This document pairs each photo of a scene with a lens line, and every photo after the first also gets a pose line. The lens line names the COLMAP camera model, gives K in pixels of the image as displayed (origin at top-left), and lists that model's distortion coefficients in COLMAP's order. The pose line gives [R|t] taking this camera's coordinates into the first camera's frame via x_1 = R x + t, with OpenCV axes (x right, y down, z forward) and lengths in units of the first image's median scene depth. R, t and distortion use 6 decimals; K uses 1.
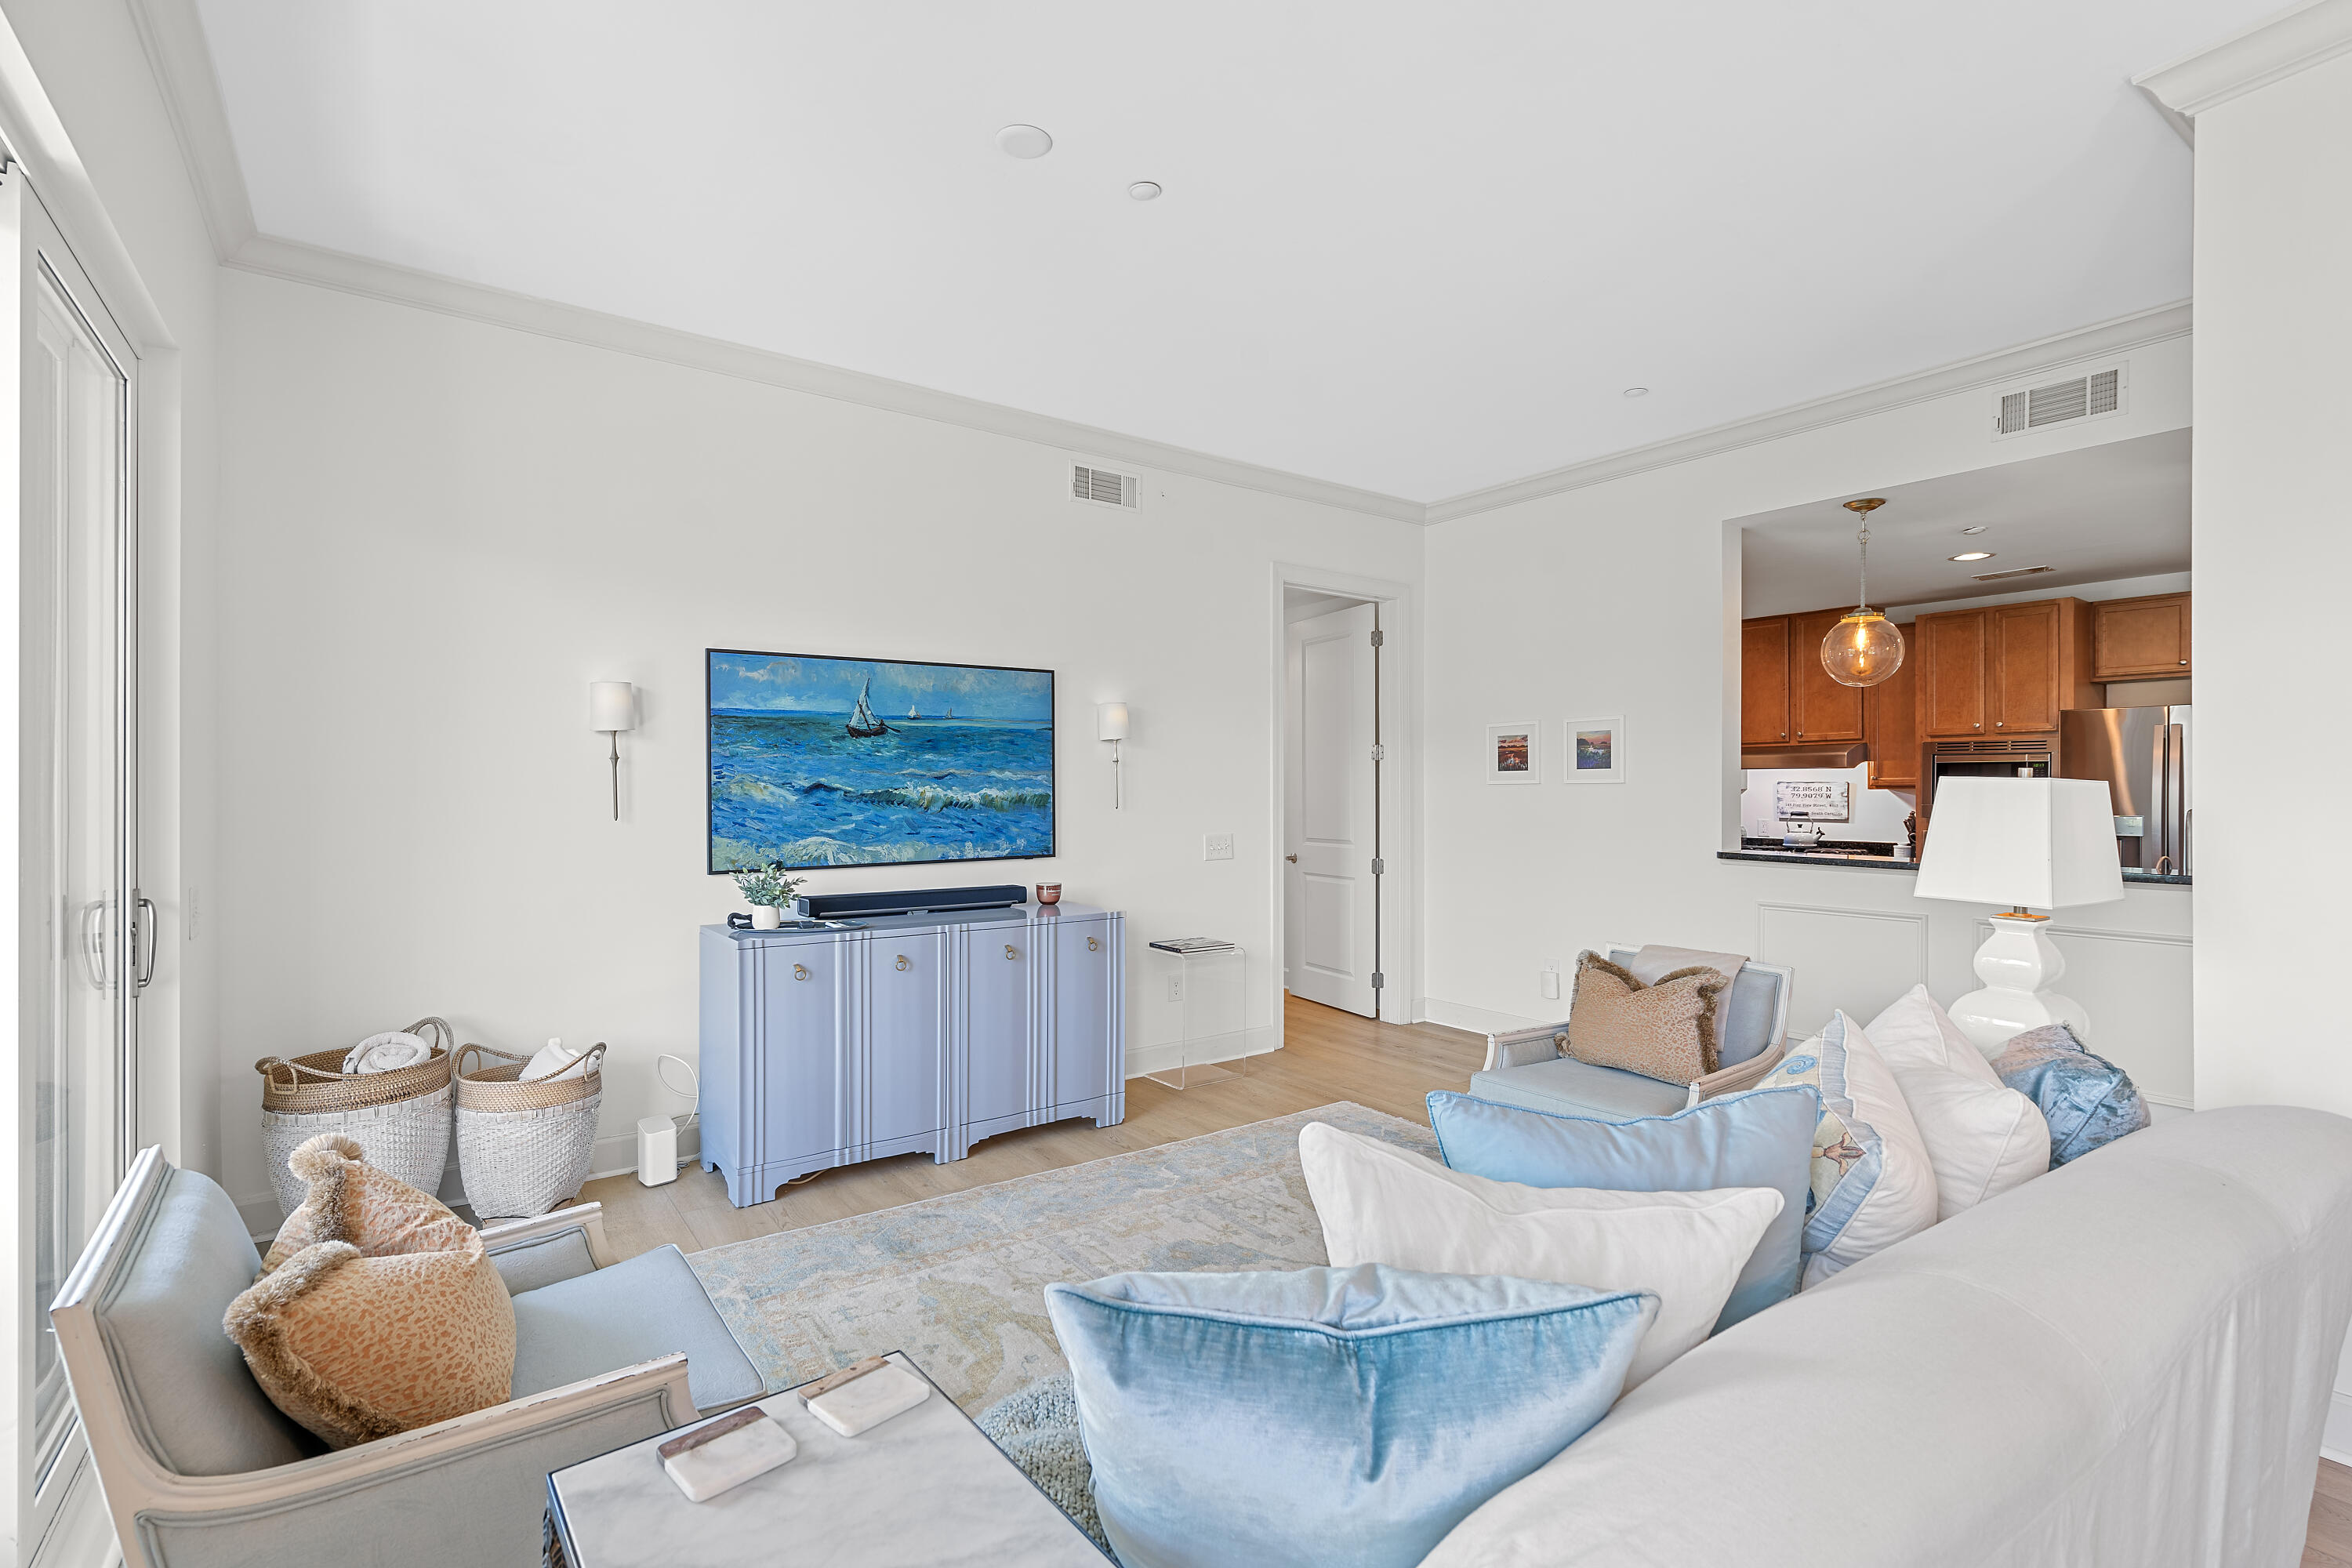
lens RADIAL K [[1072.2, 0, 1159.5], [0, 1072.2, 791.6], [0, 0, 1]] dist [-0.004370, 0.001160]
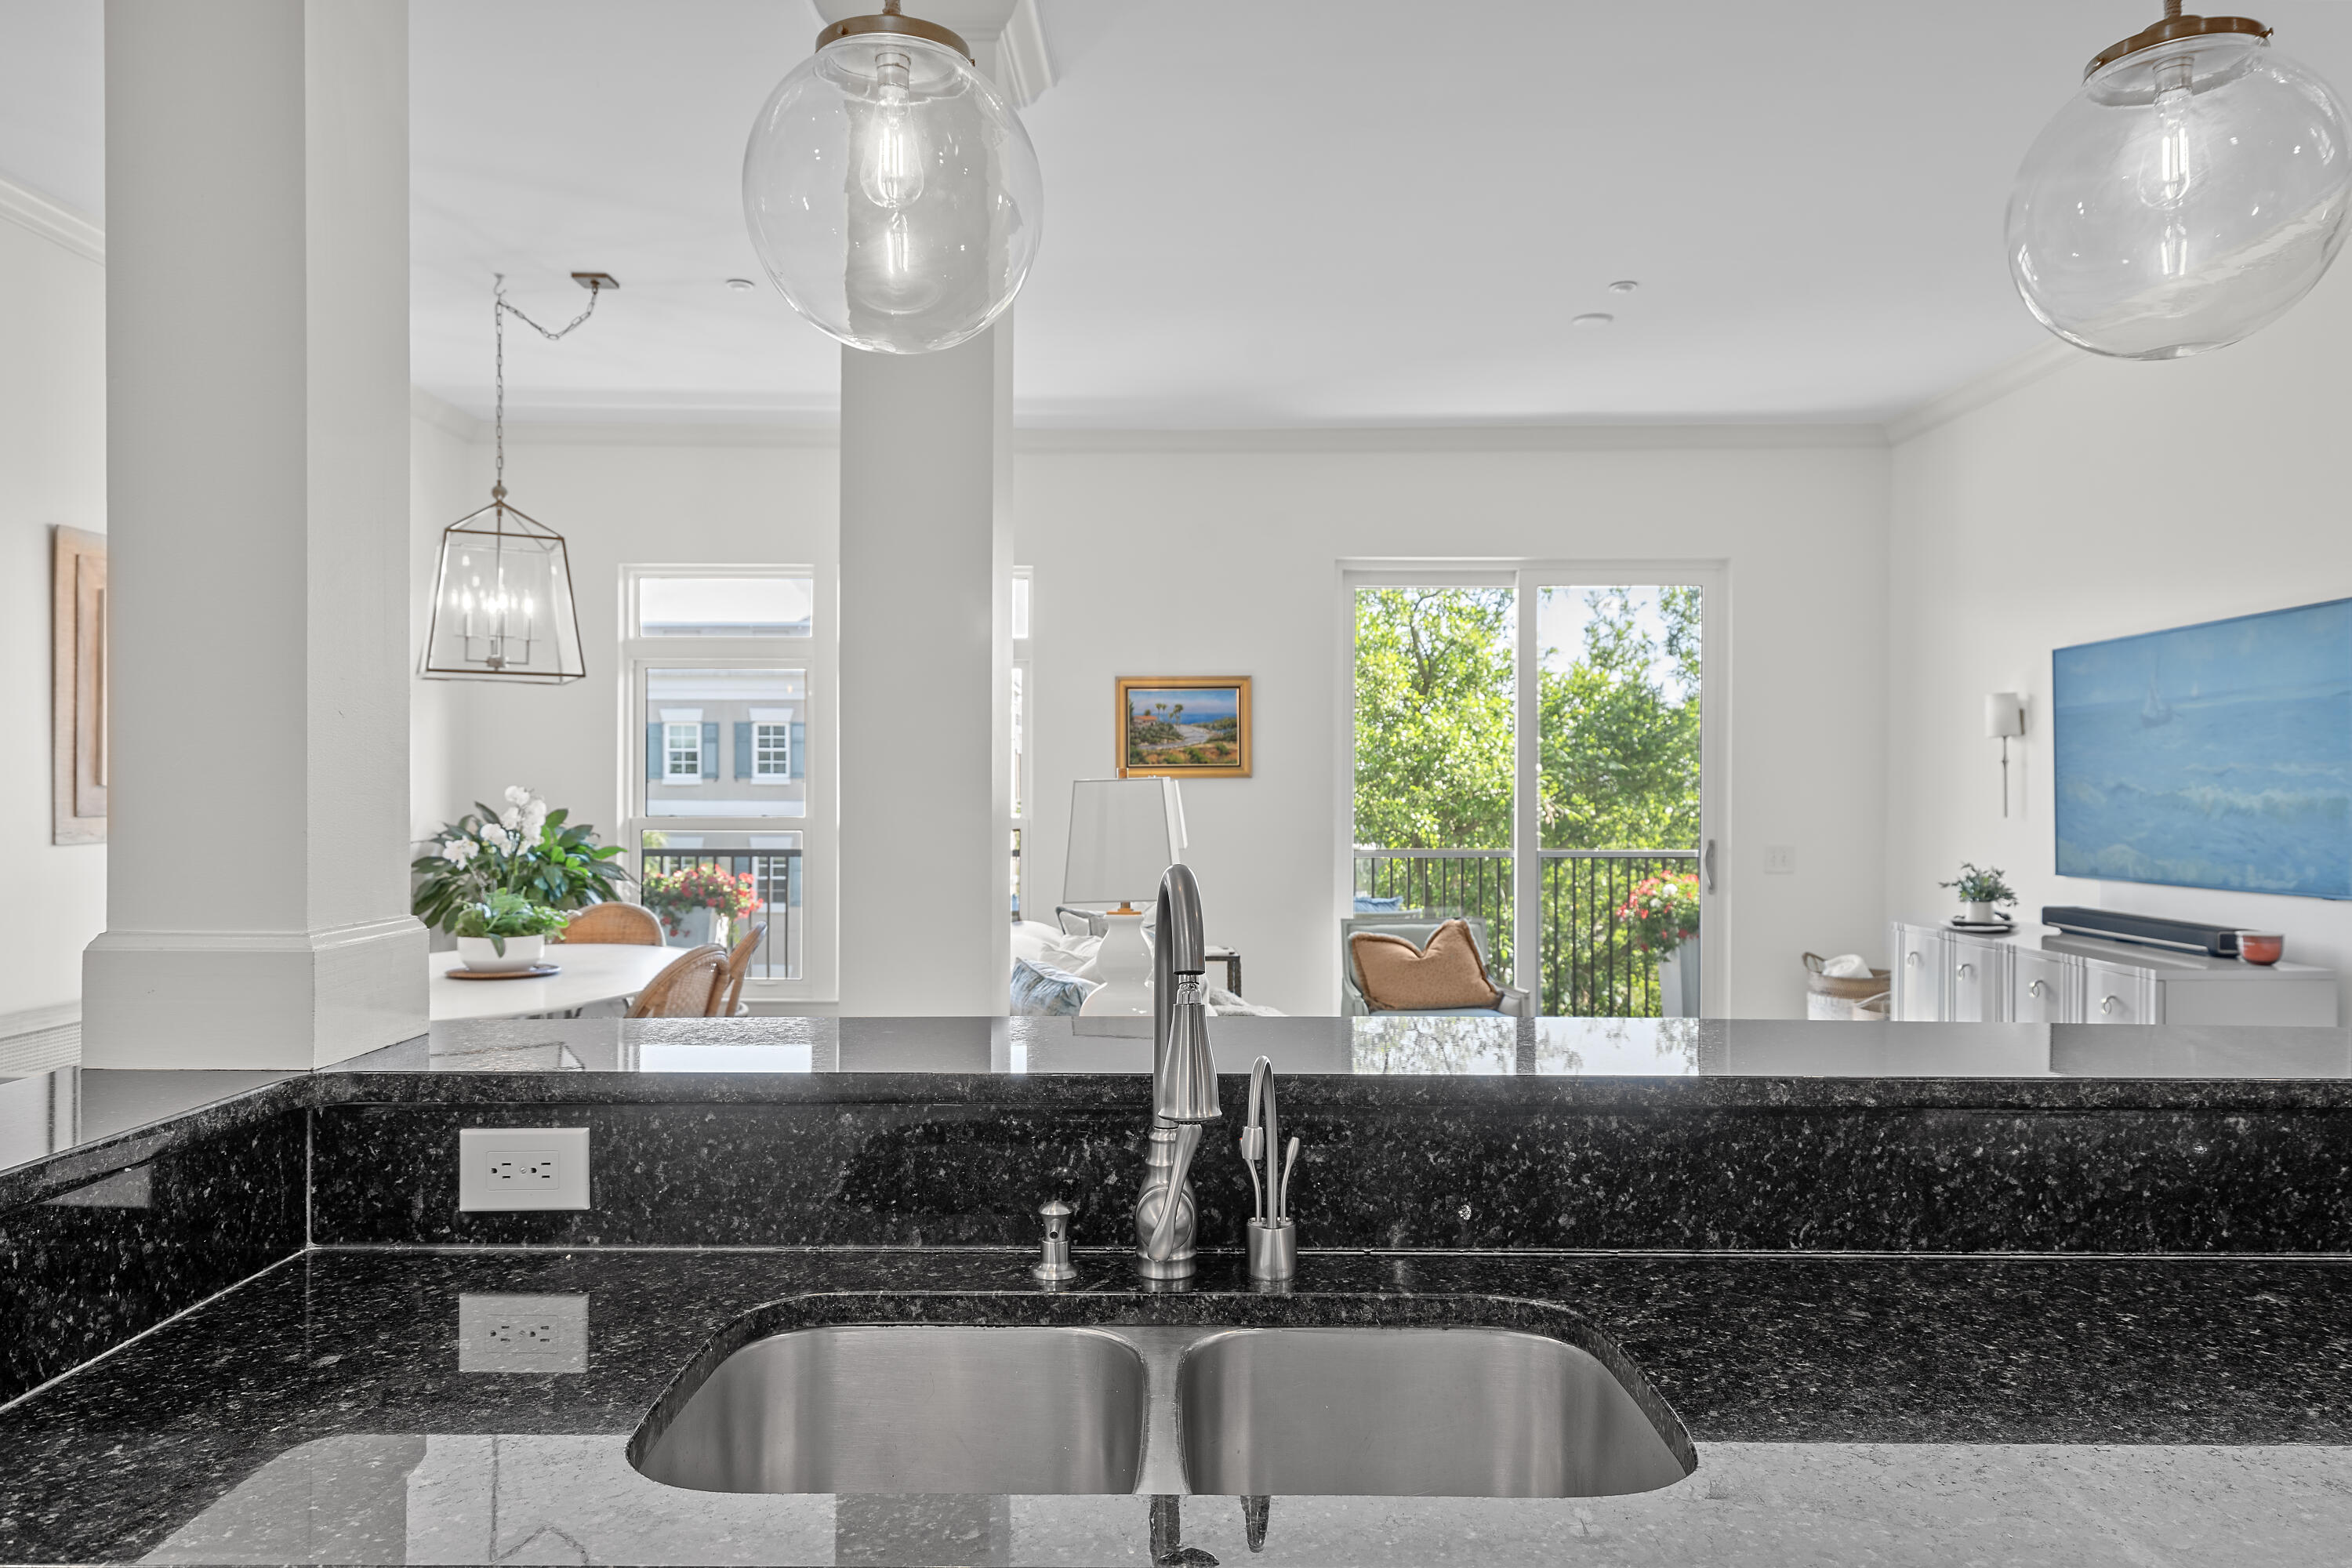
lens RADIAL K [[1563.2, 0, 1176.5], [0, 1563.2, 791.0], [0, 0, 1]] dist [-0.000300, 0.002557]
pose [[-0.587553, 0.000581, -0.809186, 1.103385], [-0.003890, 0.999986, 0.003543, -0.002604], [0.809176, 0.005229, -0.587542, 1.060843]]
